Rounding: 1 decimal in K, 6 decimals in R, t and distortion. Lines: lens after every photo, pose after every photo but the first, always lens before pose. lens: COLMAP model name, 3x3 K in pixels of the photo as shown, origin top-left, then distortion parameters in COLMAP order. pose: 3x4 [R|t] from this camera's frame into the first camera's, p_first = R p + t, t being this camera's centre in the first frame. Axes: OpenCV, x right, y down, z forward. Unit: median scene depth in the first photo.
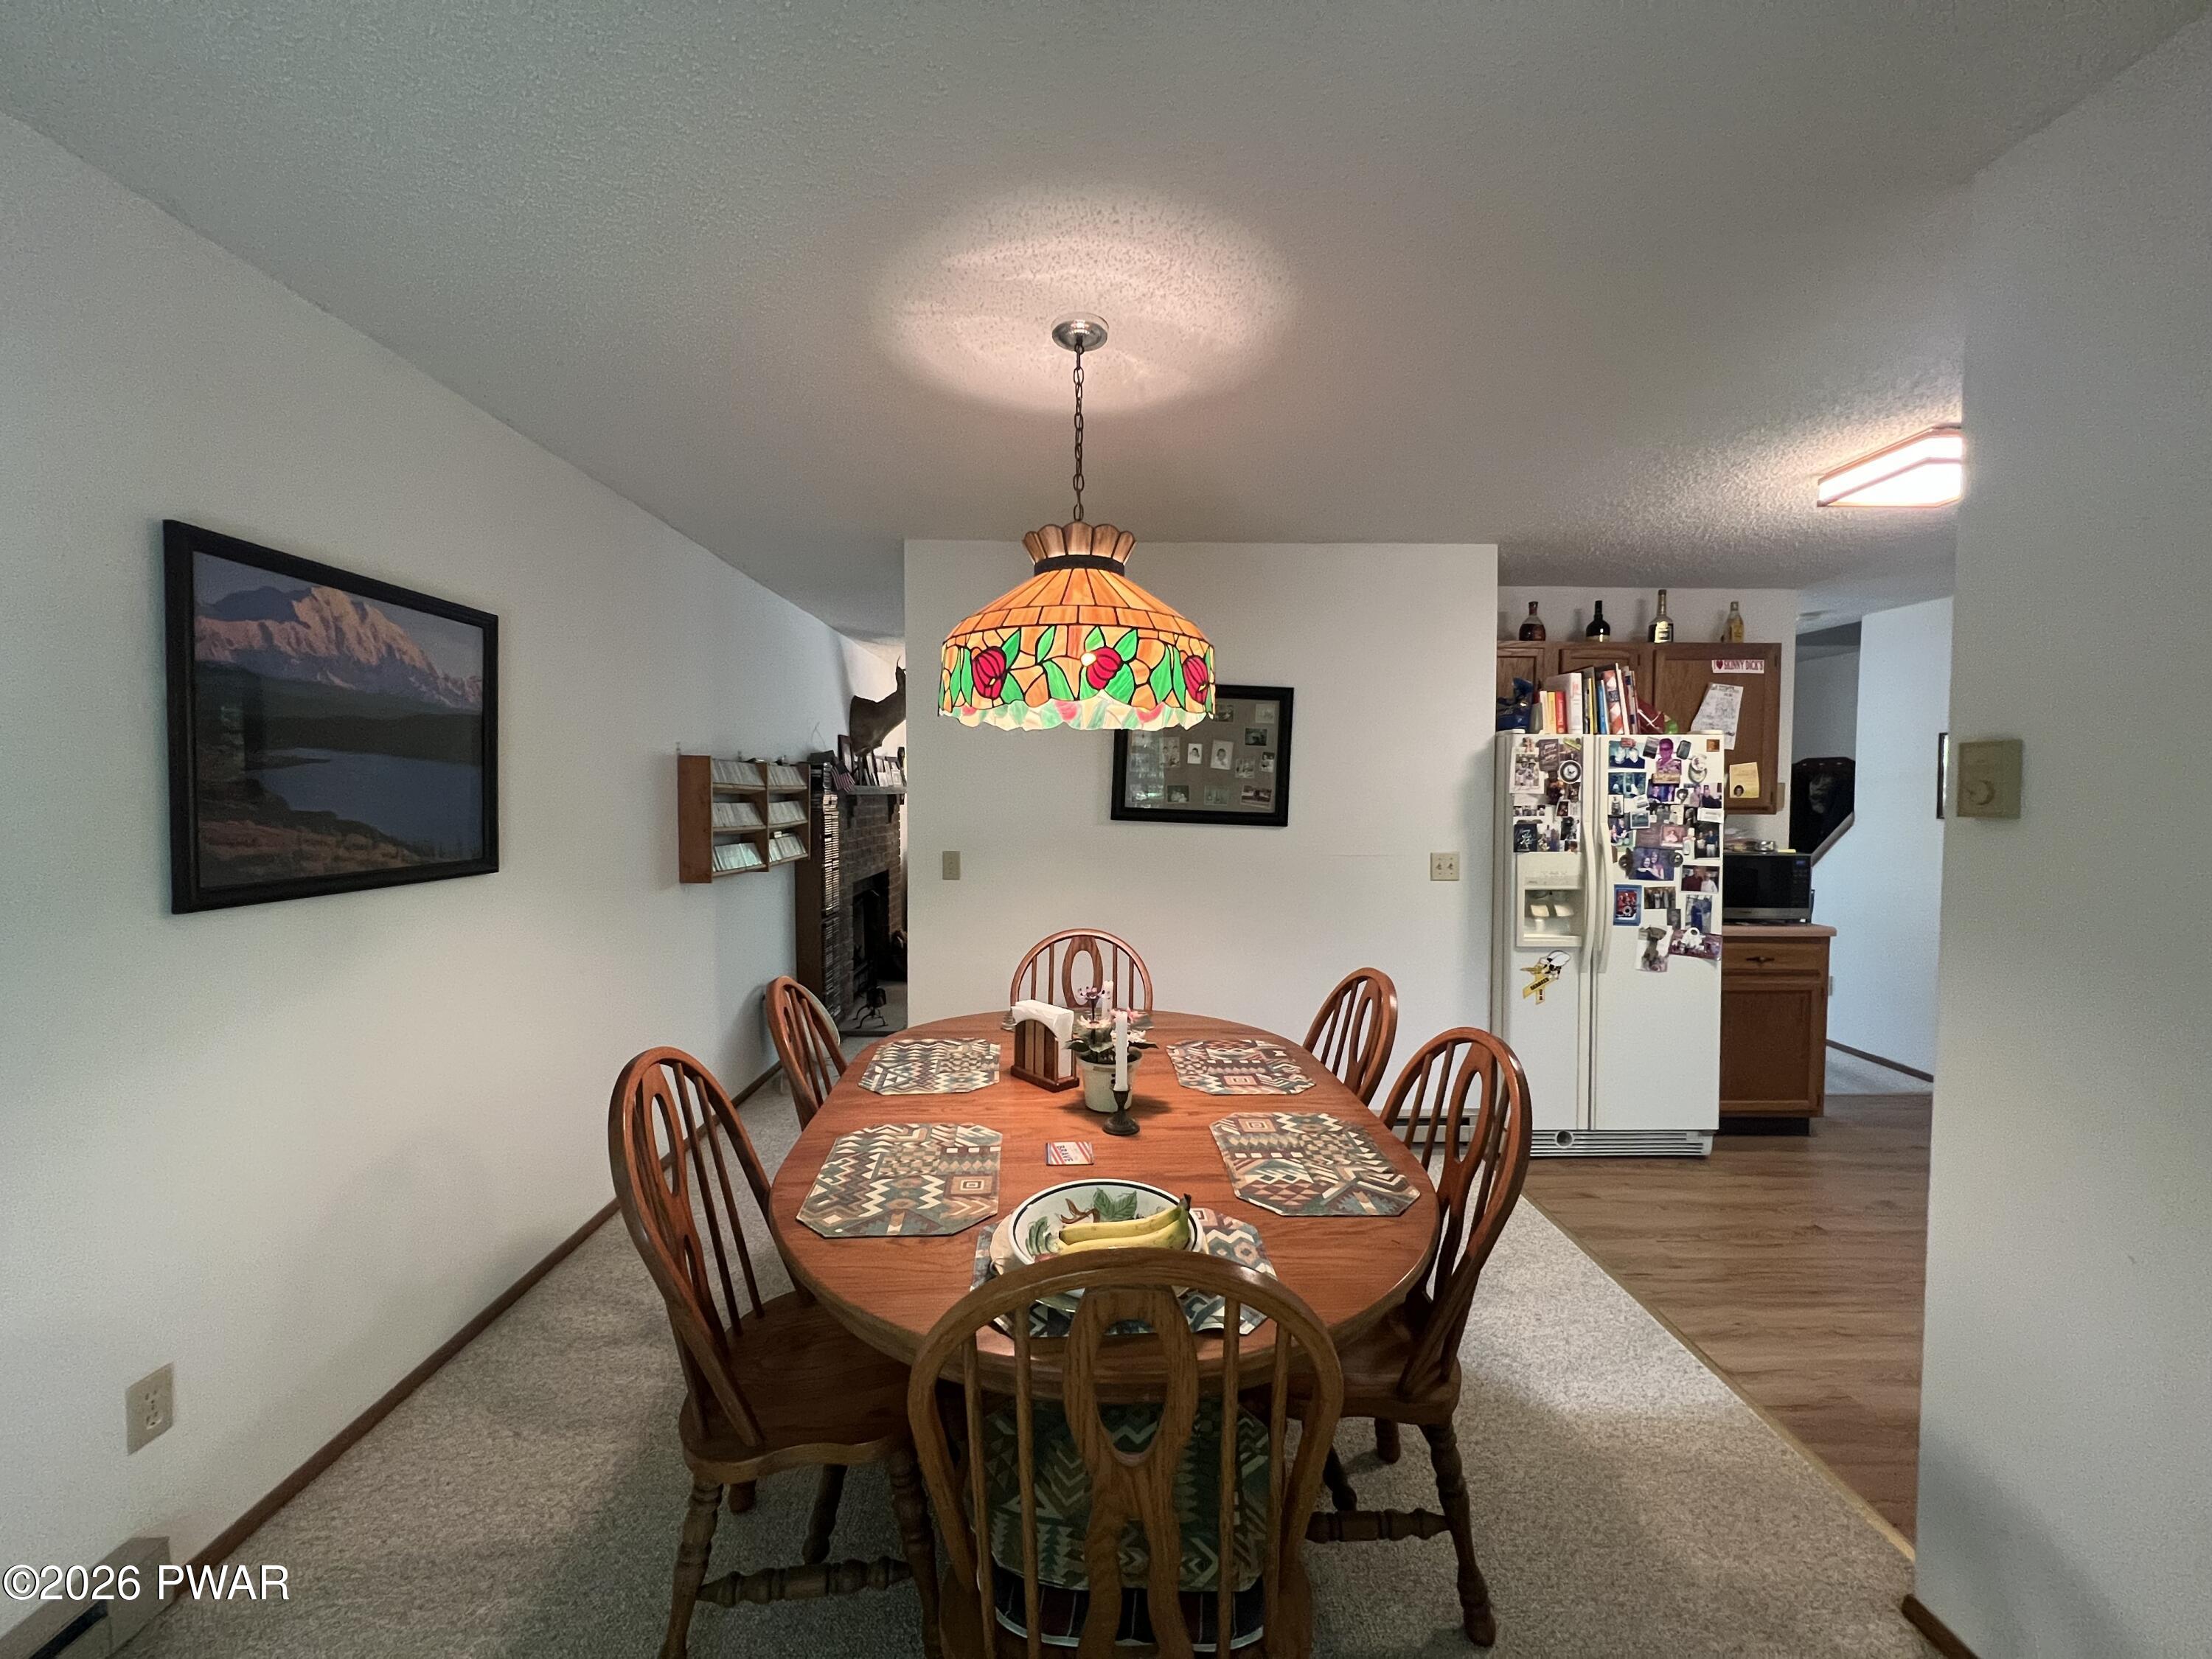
lens RADIAL K [[888.8, 0, 1099.9], [0, 888.8, 828.4], [0, 0, 1]] dist [-0.002606, 0.001080]
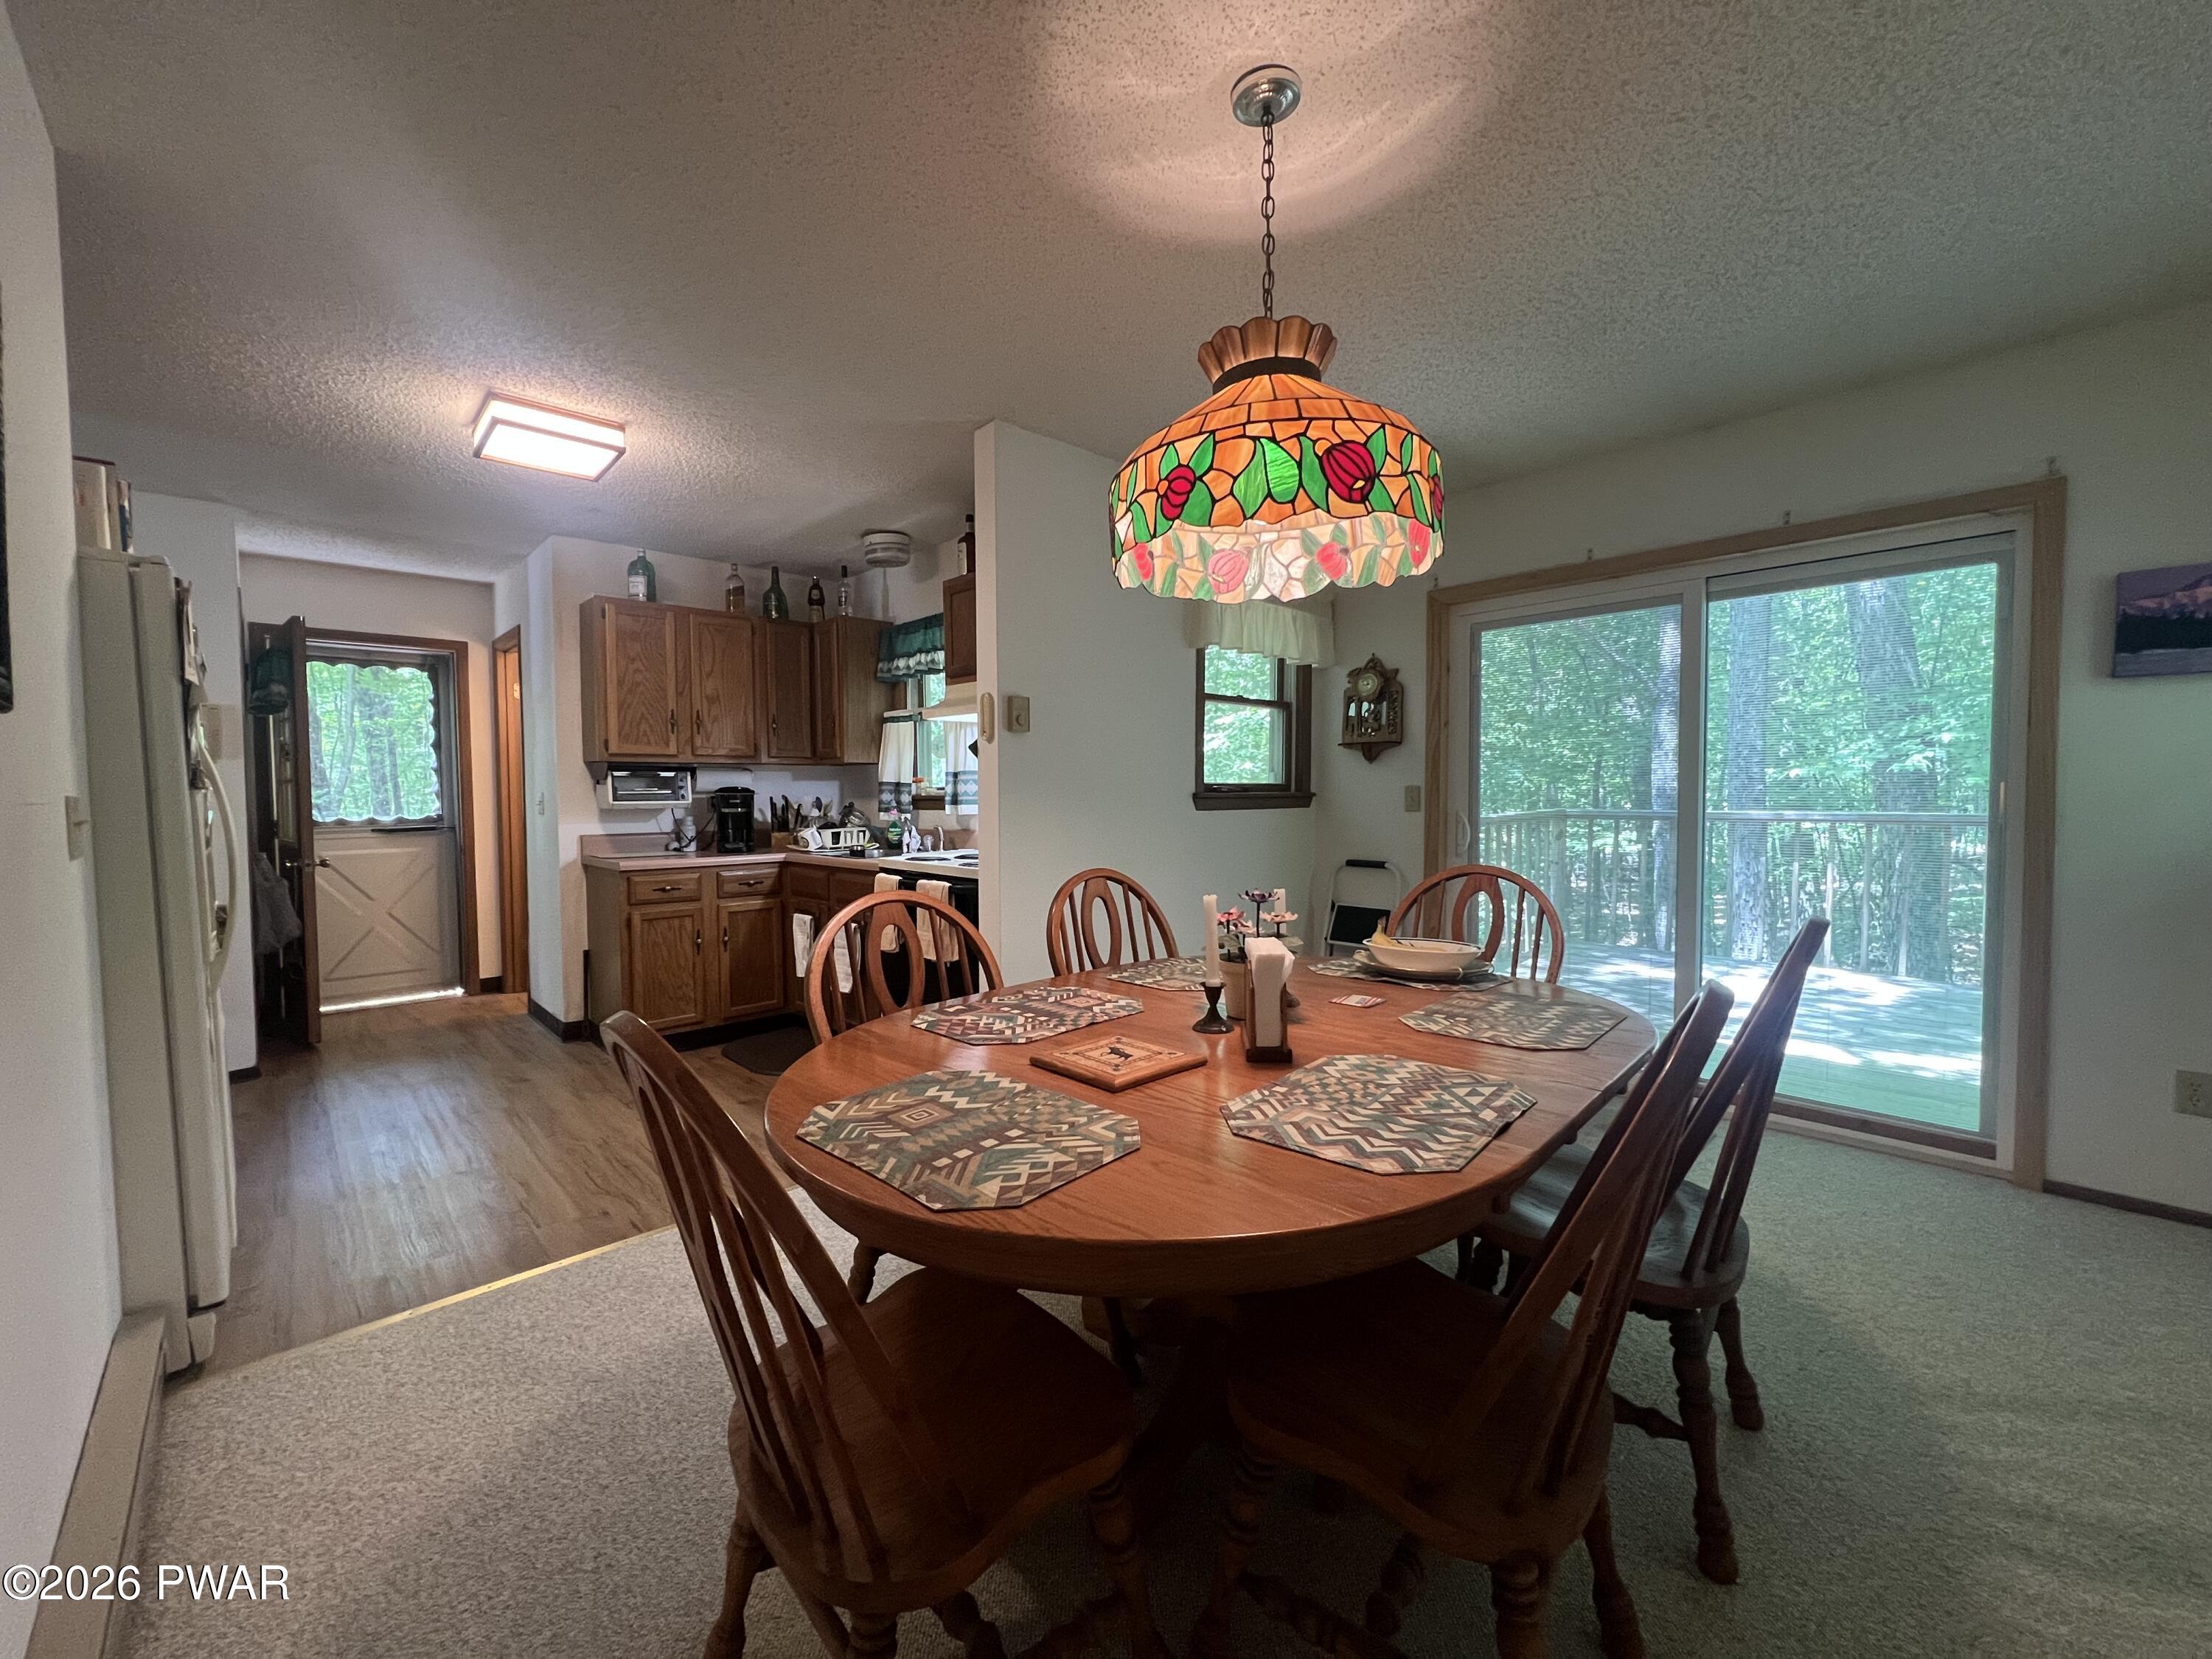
lens RADIAL K [[888.8, 0, 1099.9], [0, 888.8, 828.4], [0, 0, 1]] dist [-0.002606, 0.001080]
pose [[-0.682663, -0.025213, 0.730298, -0.503729], [0.036078, 0.997023, 0.068146, 0.053812], [-0.729842, 0.072869, -0.679721, 1.609461]]
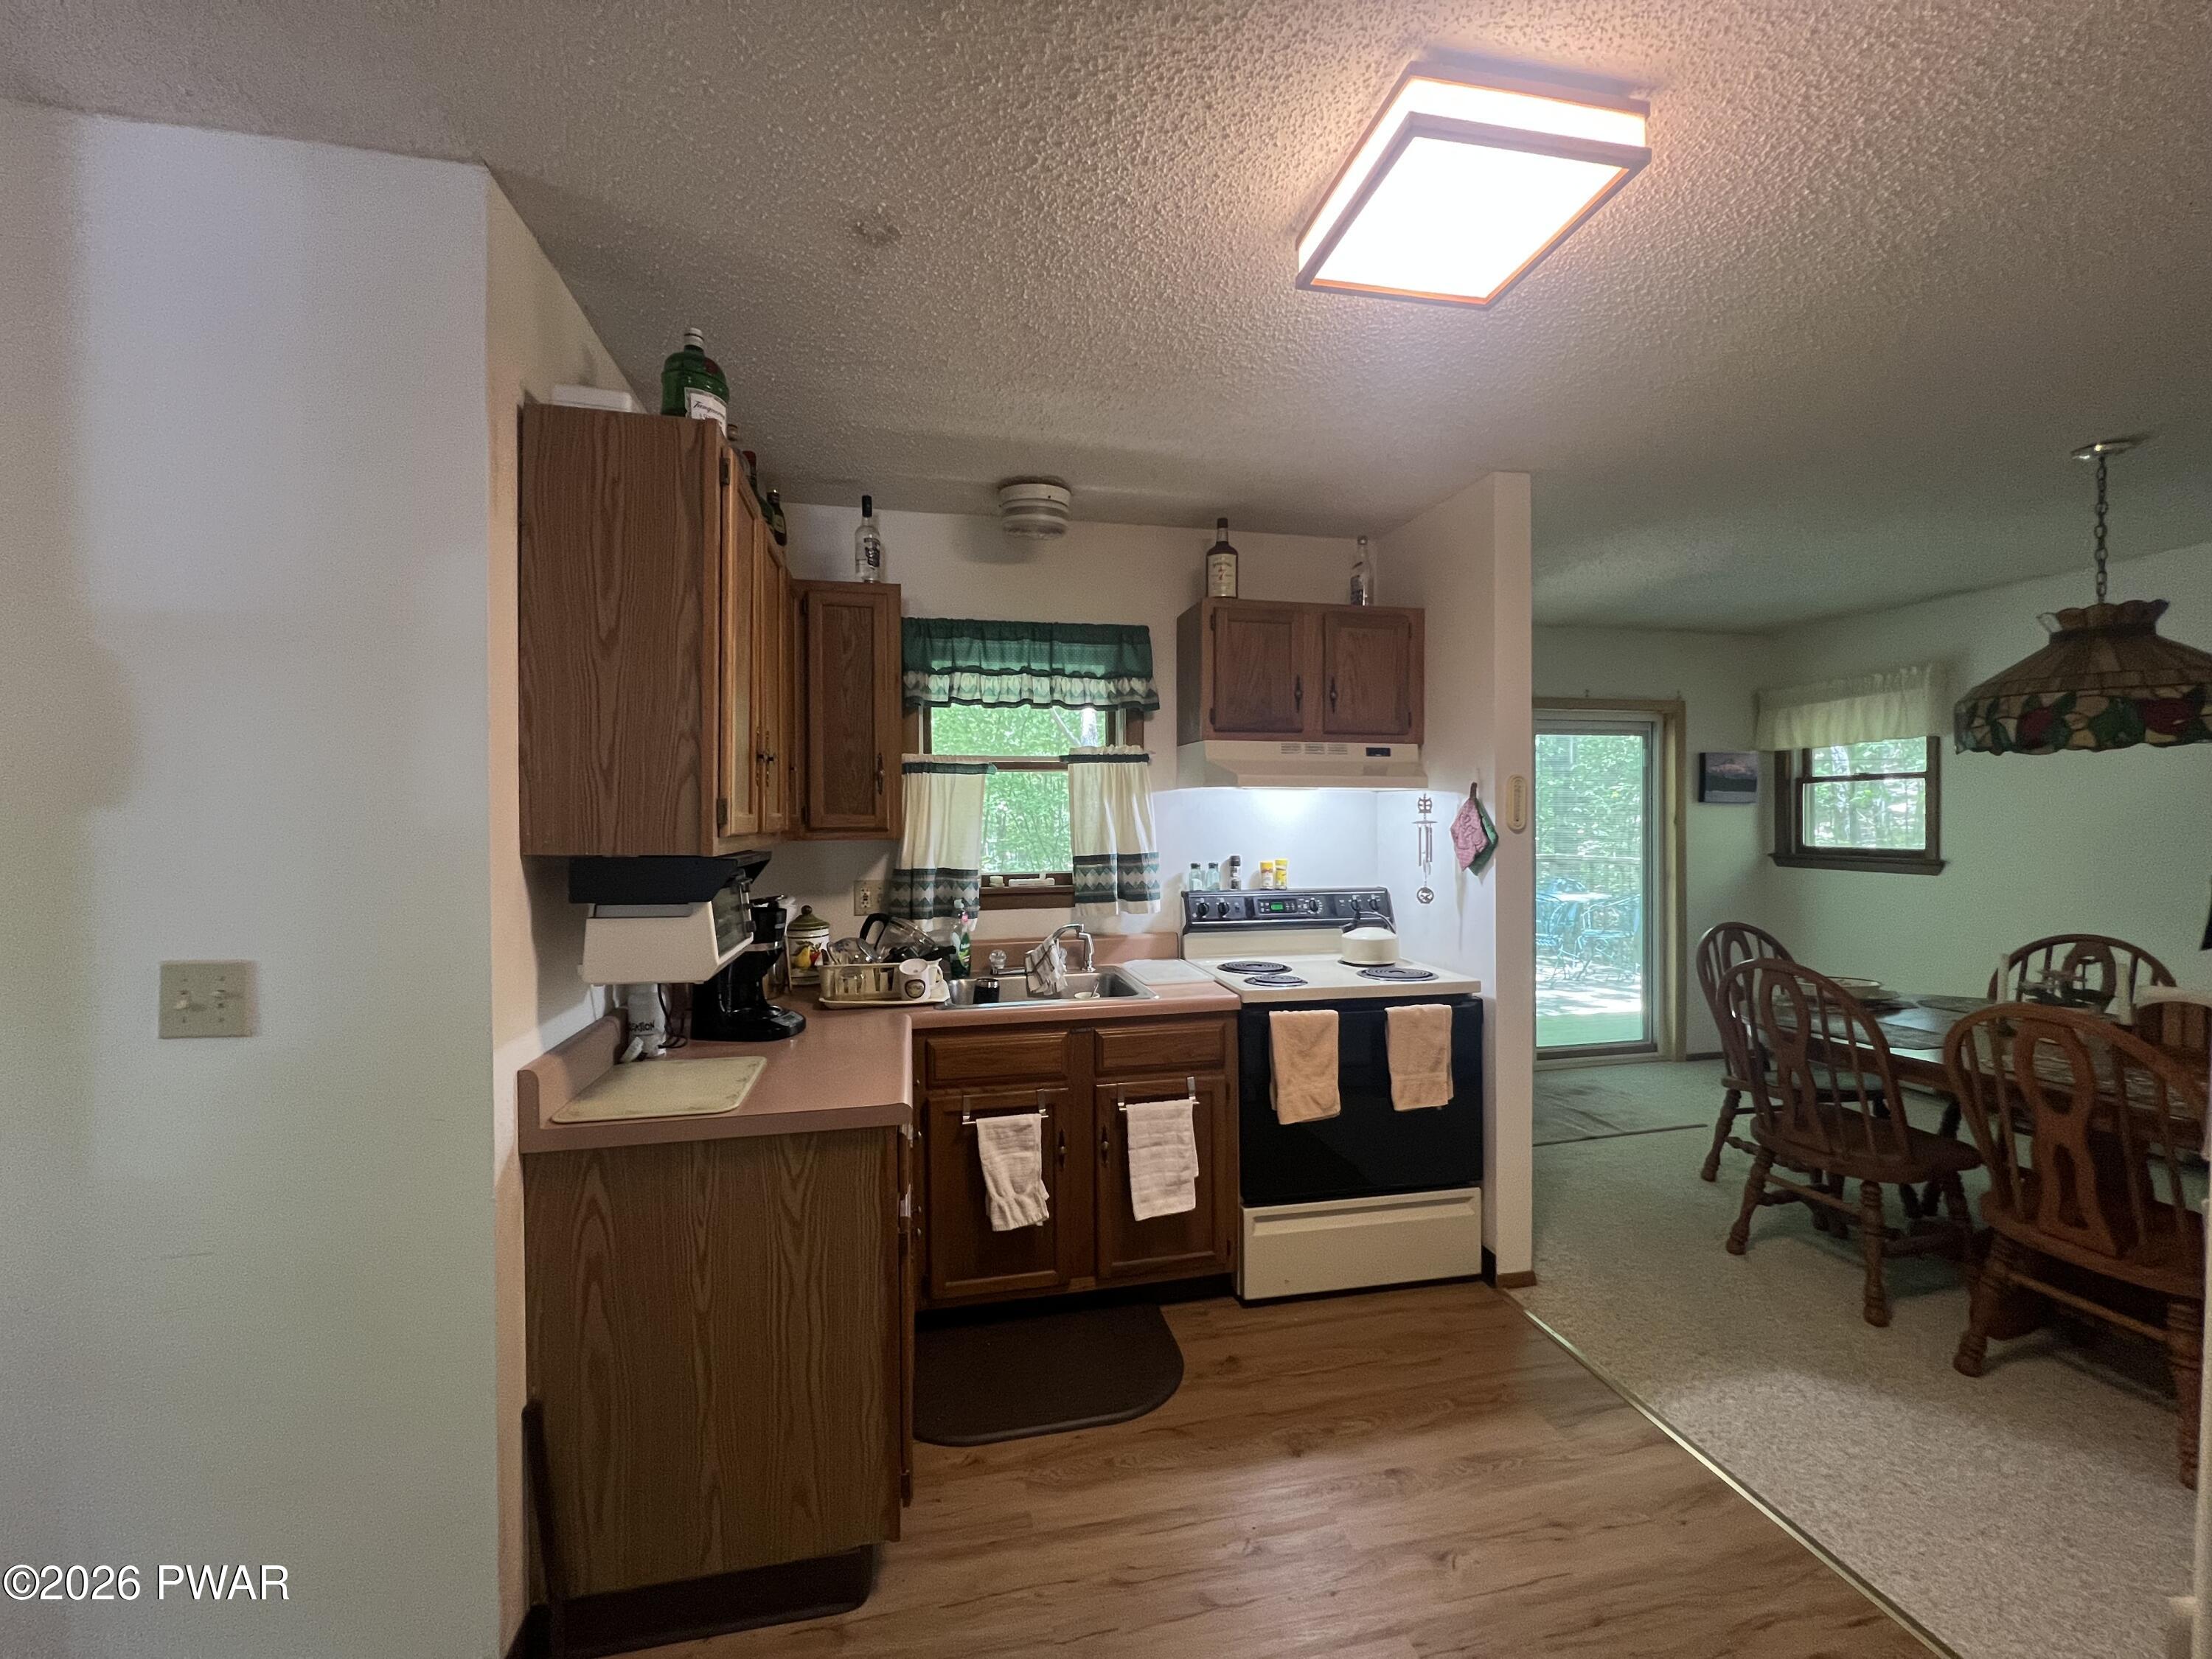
lens RADIAL K [[888.8, 0, 1099.9], [0, 888.8, 828.4], [0, 0, 1]] dist [-0.002606, 0.001080]
pose [[-0.978907, 0.007911, -0.204151, 1.575700], [-0.002419, 0.998731, 0.050297, -0.065282], [0.204290, 0.049730, -0.977646, 1.865904]]
